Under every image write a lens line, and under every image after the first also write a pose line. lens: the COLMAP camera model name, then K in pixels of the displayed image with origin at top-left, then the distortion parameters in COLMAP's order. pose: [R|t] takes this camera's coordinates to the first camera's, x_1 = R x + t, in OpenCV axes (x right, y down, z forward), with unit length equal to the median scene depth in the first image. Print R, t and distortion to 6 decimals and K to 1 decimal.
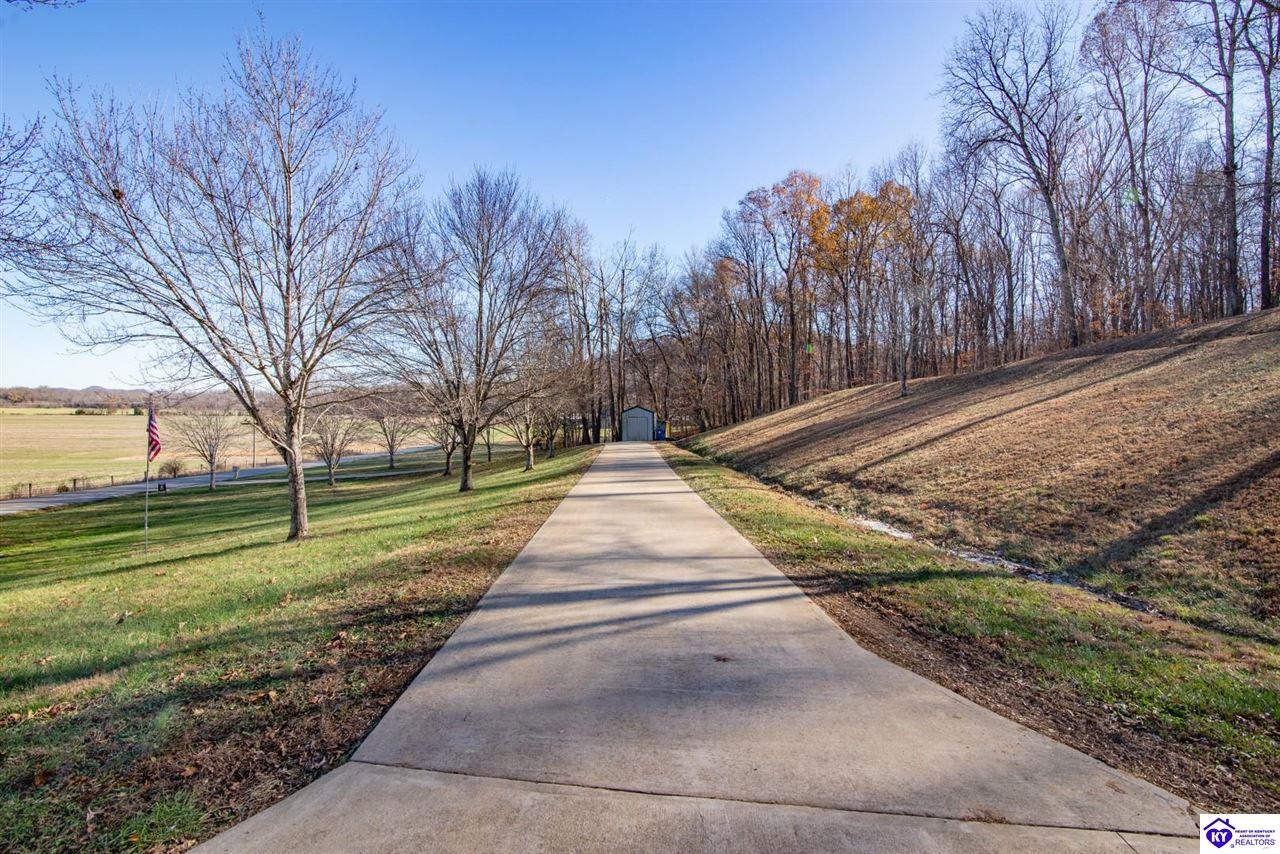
lens RADIAL K [[585.6, 0, 640.0], [0, 585.6, 427.0], [0, 0, 1]] dist [-0.014046, 0.000556]
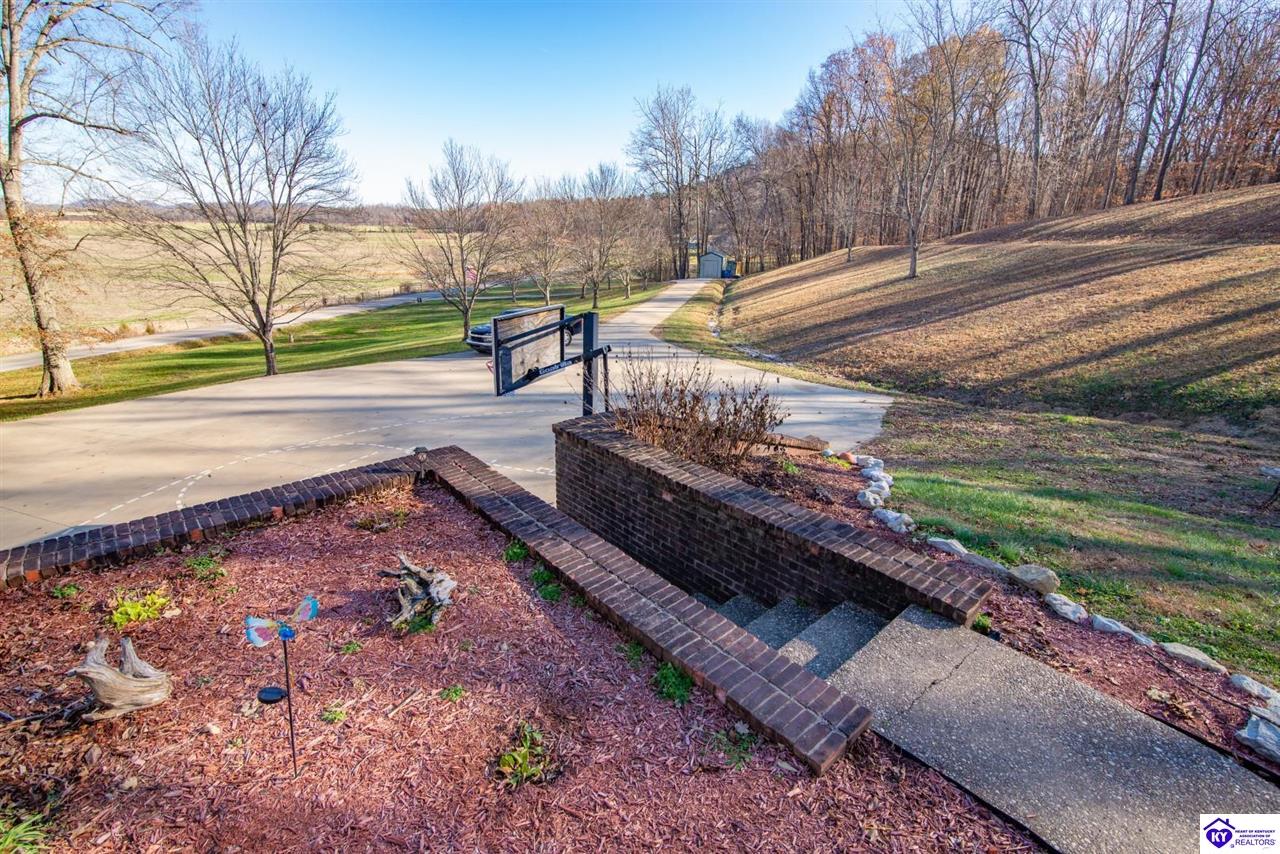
lens RADIAL K [[585.6, 0, 640.0], [0, 585.6, 427.0], [0, 0, 1]] dist [-0.014046, 0.000556]
pose [[0.977219, 0.078798, -0.197065, 0.141028], [-0.017614, 0.955431, 0.294688, -0.047865], [0.211503, -0.284504, 0.935053, -0.481381]]
